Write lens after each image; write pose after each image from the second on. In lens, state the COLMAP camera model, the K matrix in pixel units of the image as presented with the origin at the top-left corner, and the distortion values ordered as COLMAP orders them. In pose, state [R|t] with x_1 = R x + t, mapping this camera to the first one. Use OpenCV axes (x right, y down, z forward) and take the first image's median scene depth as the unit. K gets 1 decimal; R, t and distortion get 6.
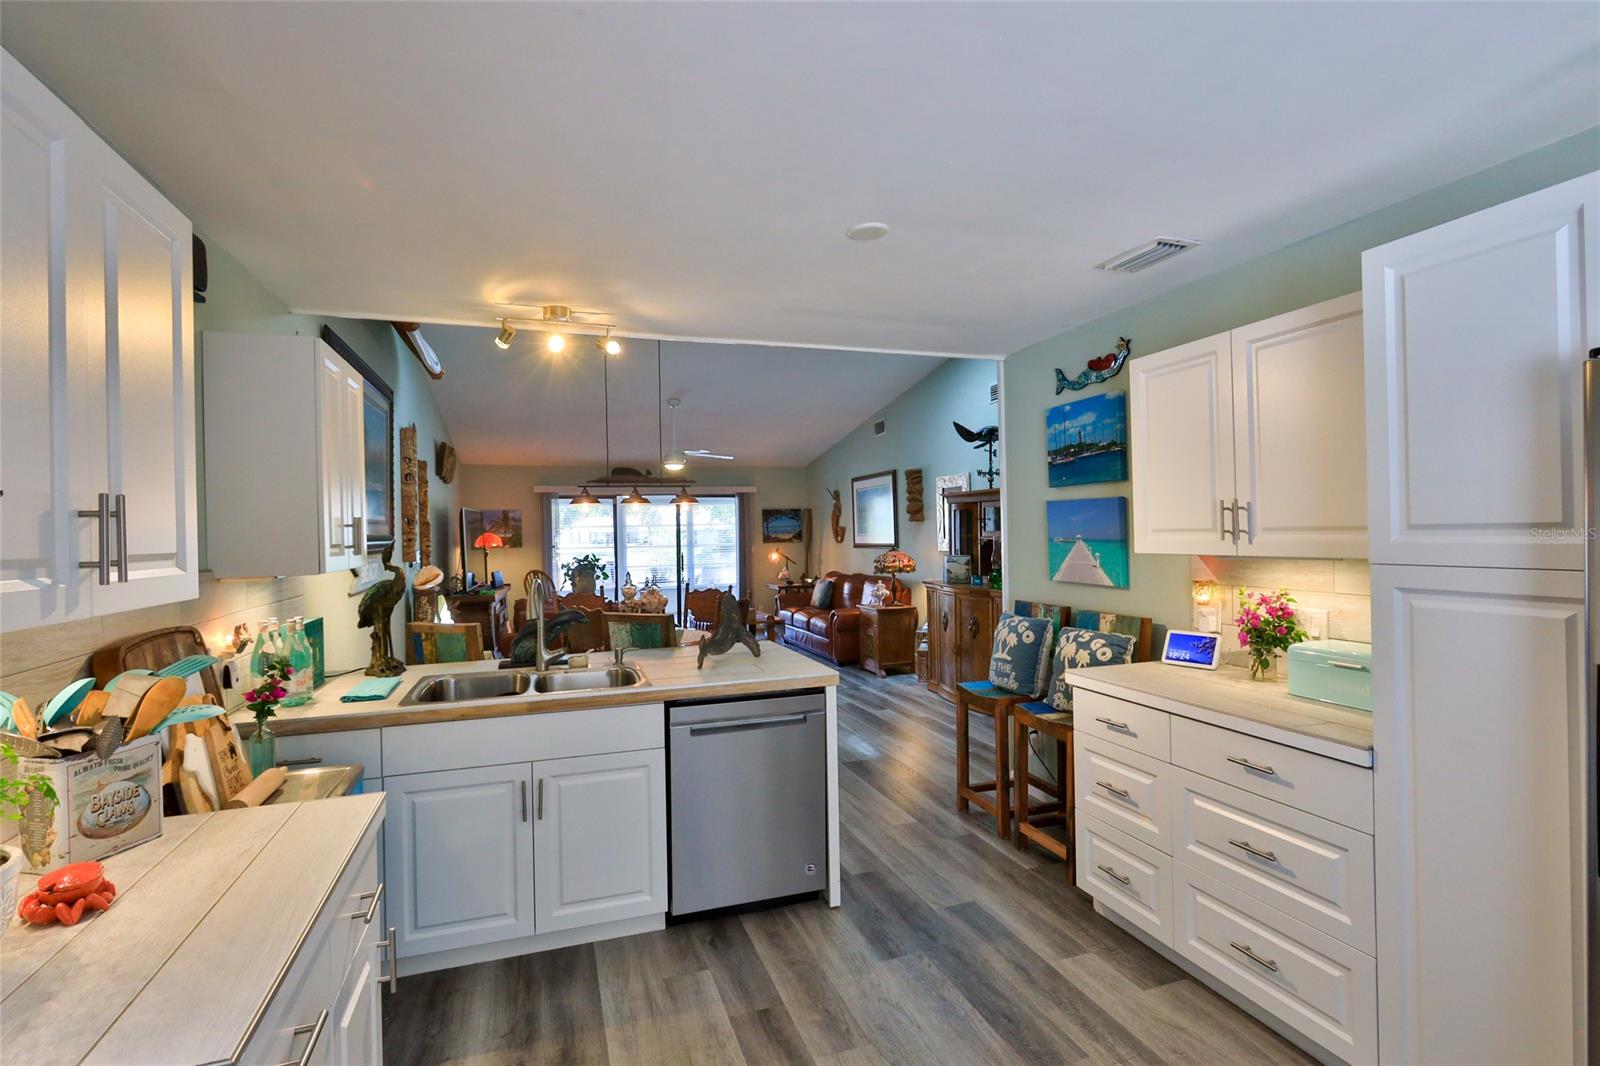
lens RADIAL K [[743.4, 0, 789.5], [0, 743.4, 530.9], [0, 0, 1]] dist [-0.009495, 0.003583]
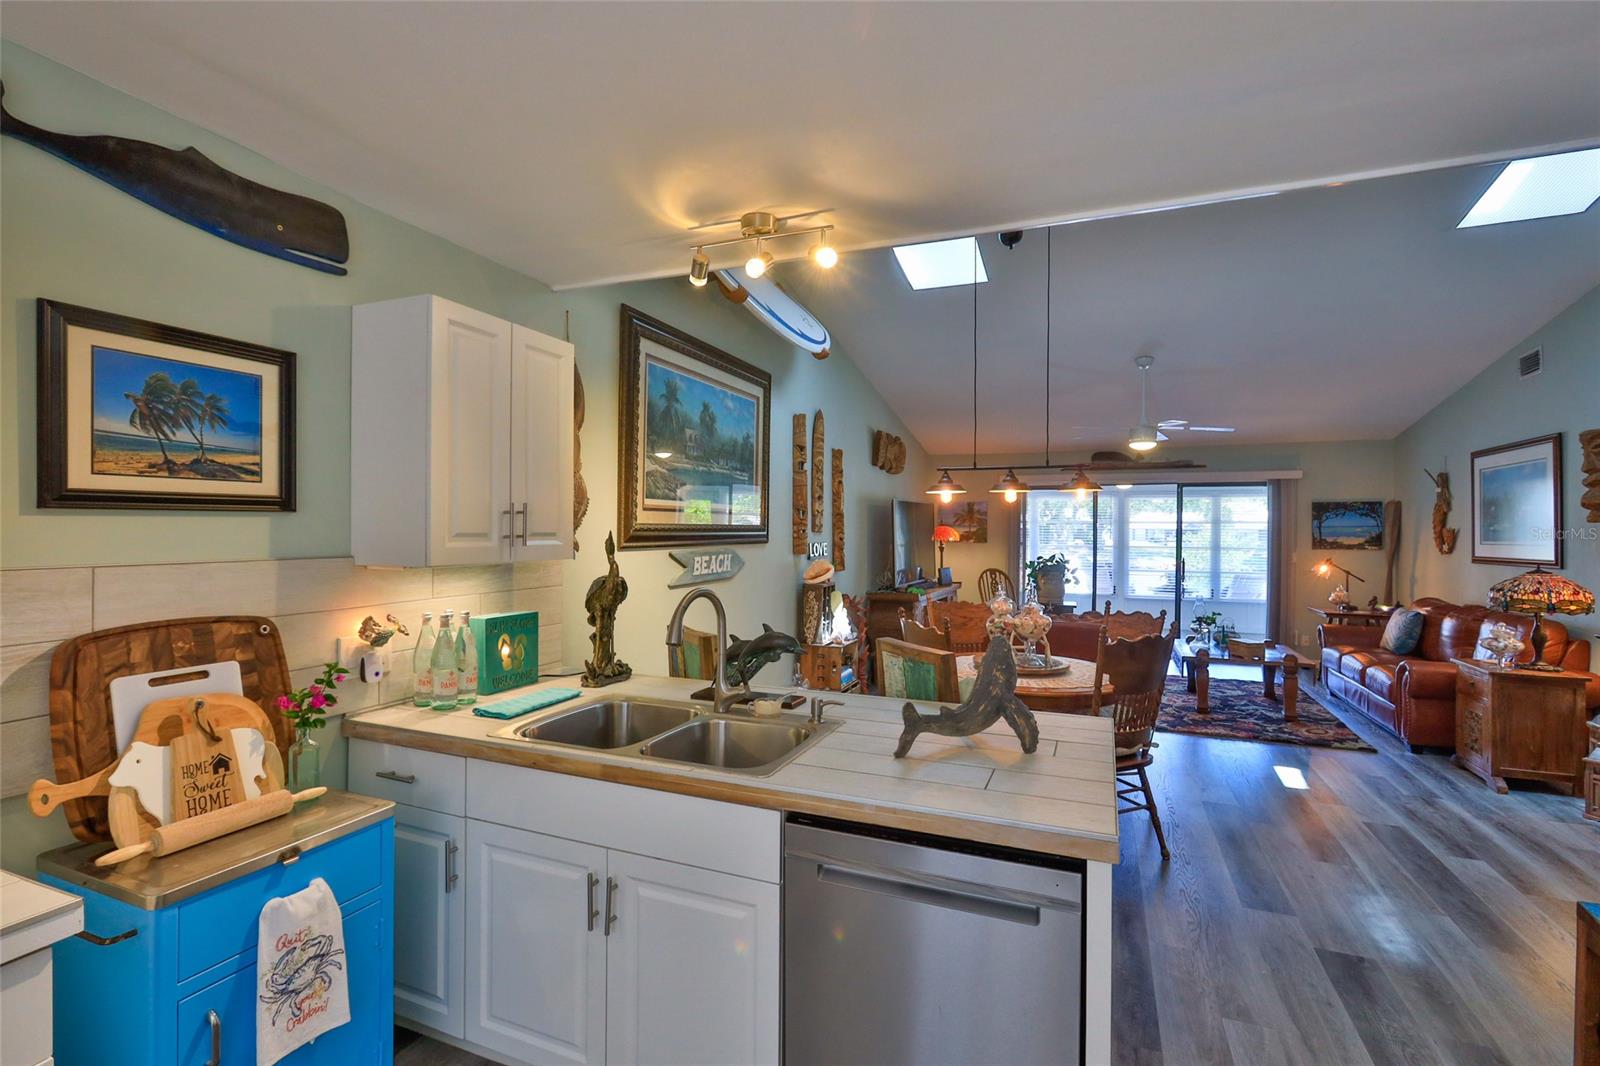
lens RADIAL K [[743.4, 0, 784.8], [0, 743.4, 528.2], [0, 0, 1]] dist [-0.009495, 0.003583]
pose [[0.750480, 0.024033, -0.660456, 0.191091], [-0.021612, 0.999697, 0.011821, -0.004571], [0.660540, 0.005402, 0.750771, 0.461920]]
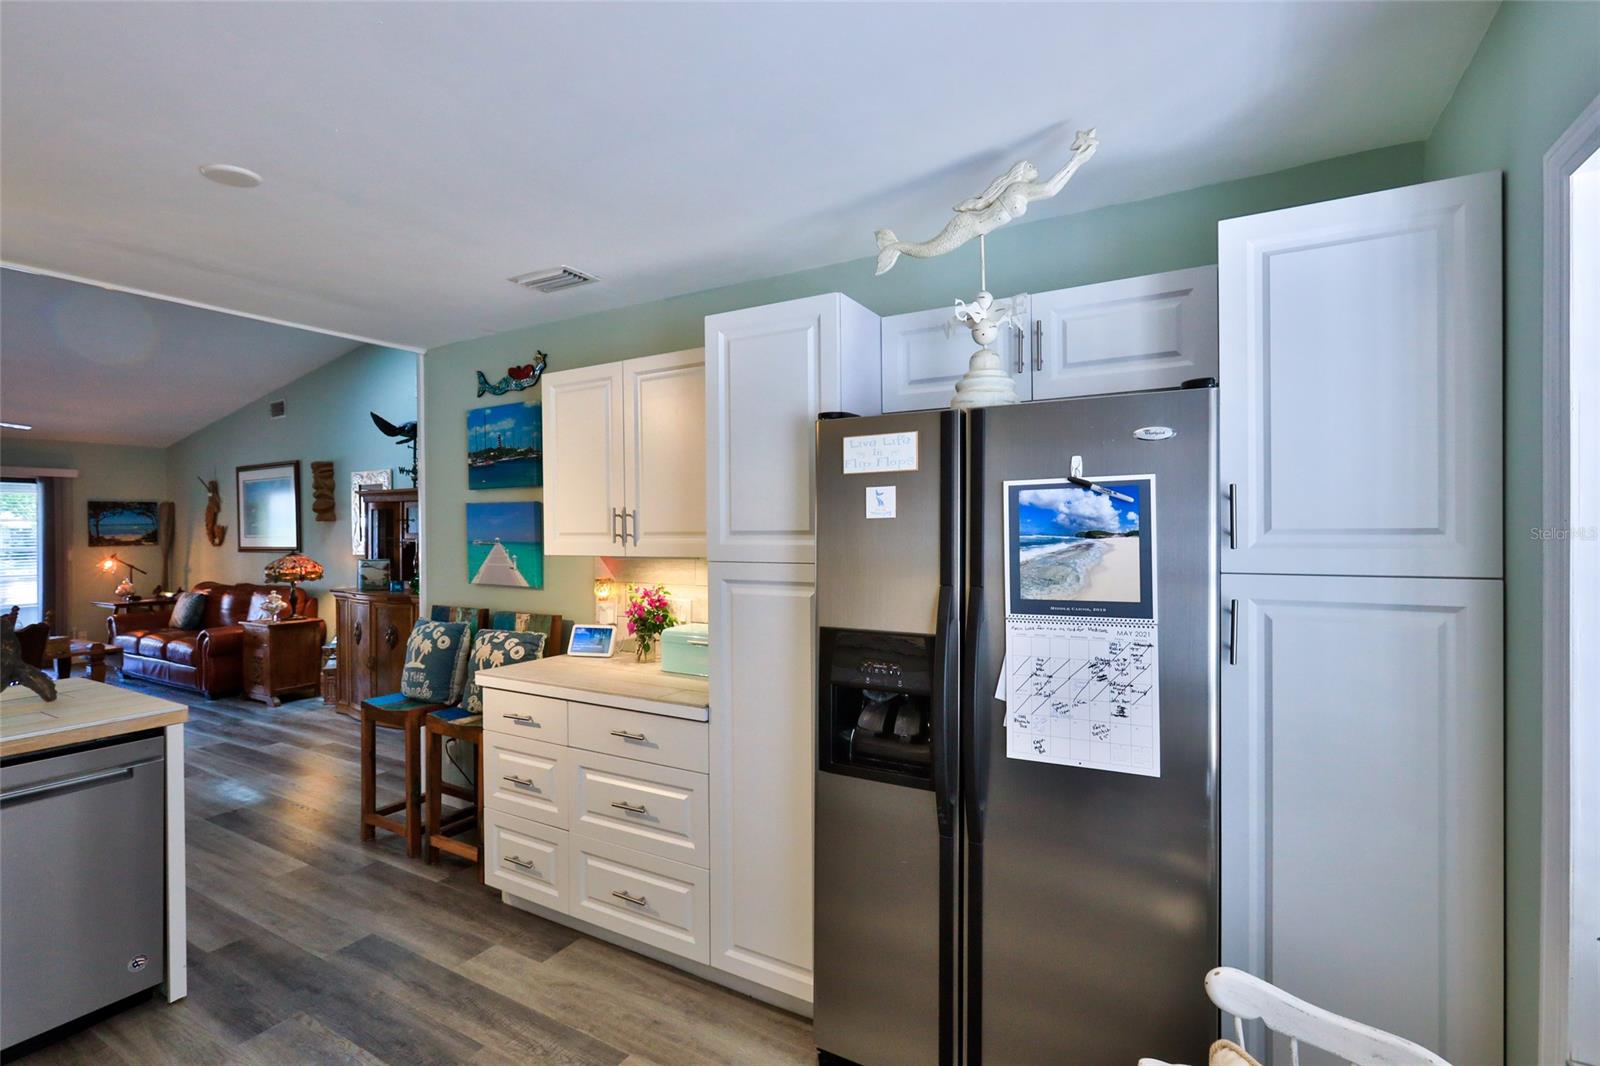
lens RADIAL K [[743.4, 0, 788.7], [0, 743.4, 529.3], [0, 0, 1]] dist [-0.009495, 0.003583]
pose [[0.755174, 0.011022, 0.655432, 0.028607], [-0.007496, 0.999938, -0.008179, -0.000761], [-0.655481, 0.001263, 0.755210, -0.035115]]
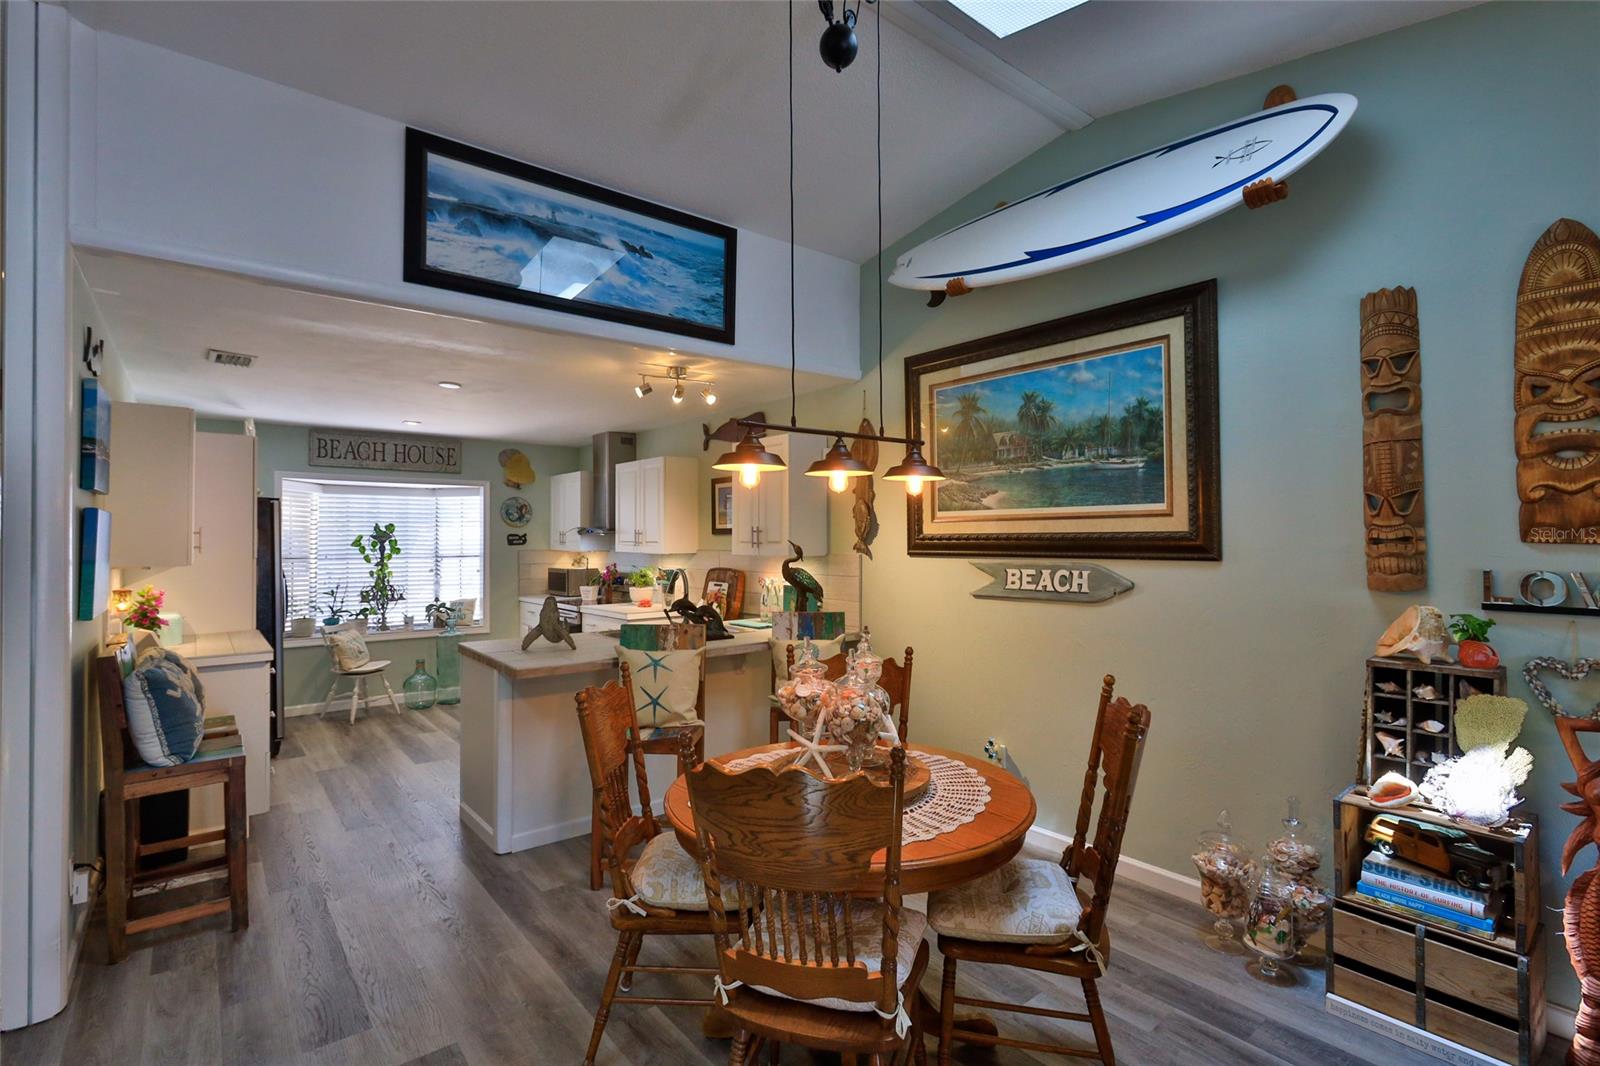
lens RADIAL K [[743.4, 0, 795.5], [0, 743.4, 529.2], [0, 0, 1]] dist [-0.009495, 0.003583]
pose [[-0.936600, 0.019929, -0.349833, -0.039438], [0.022785, 0.999732, -0.004049, -0.002008], [0.349659, -0.011763, -0.936803, 2.272619]]
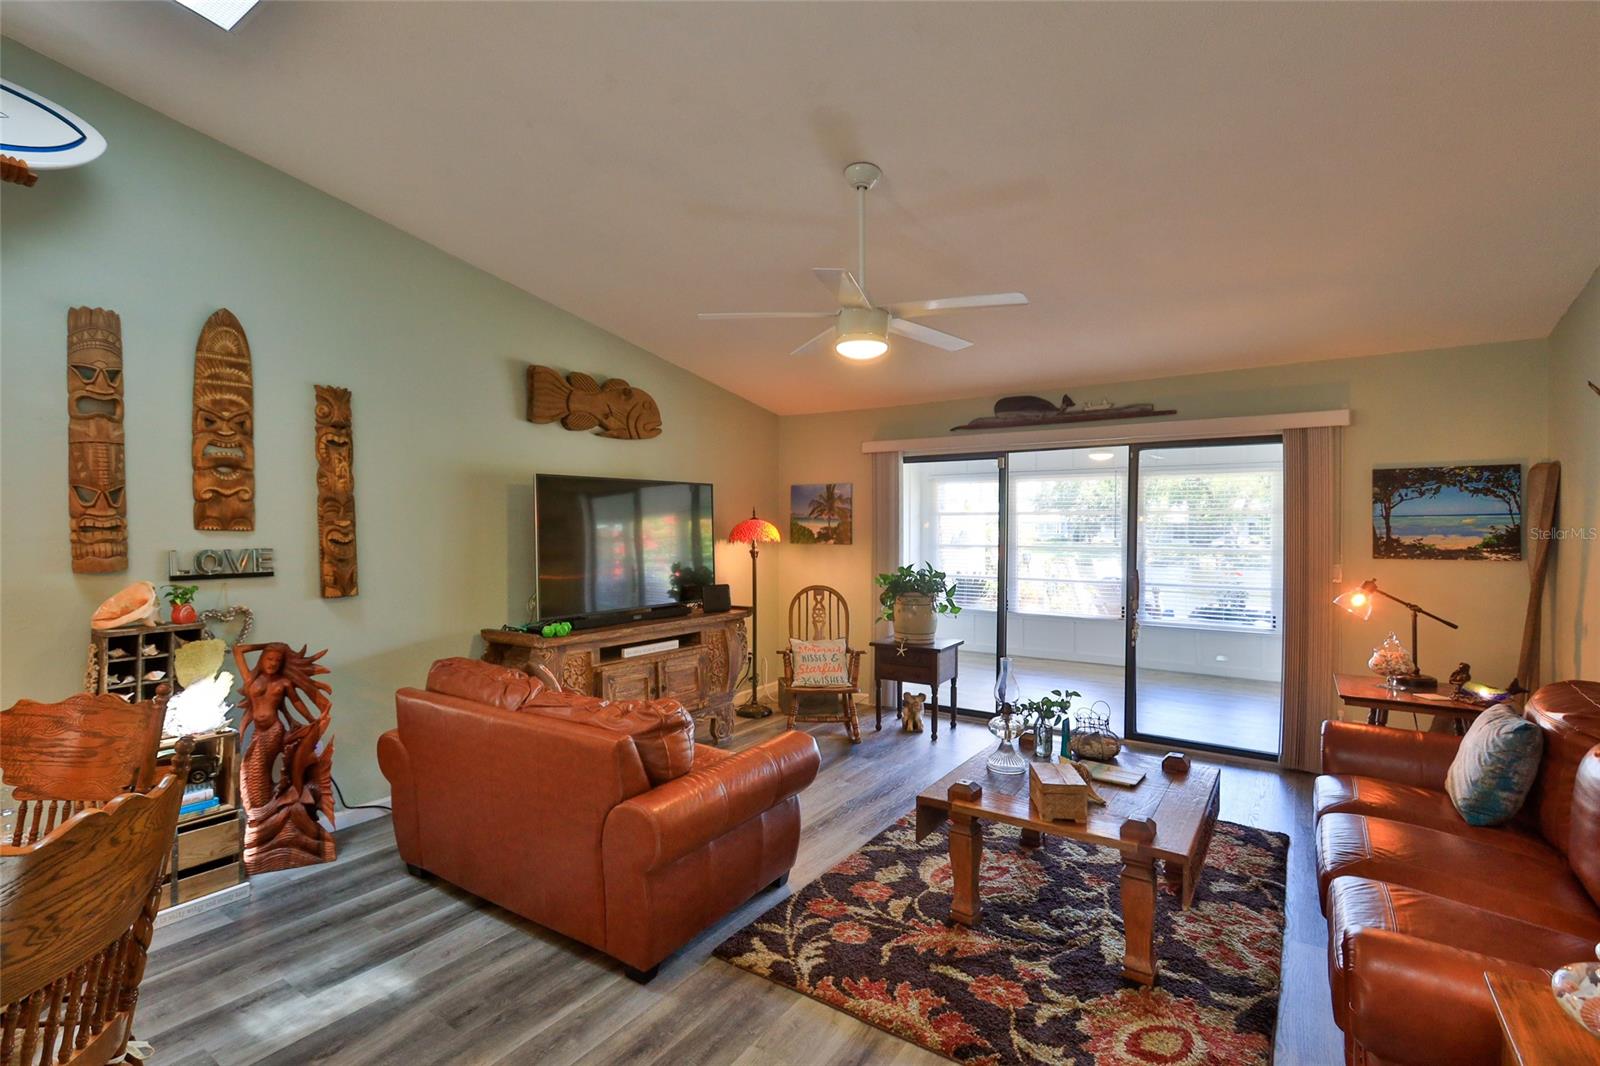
lens RADIAL K [[743.4, 0, 777.4], [0, 743.4, 533.2], [0, 0, 1]] dist [-0.009495, 0.003583]
pose [[0.595737, 0.029018, -0.802655, 0.306582], [-0.013466, 0.999568, 0.026142, -0.007982], [0.803066, -0.004765, 0.595870, 1.889715]]
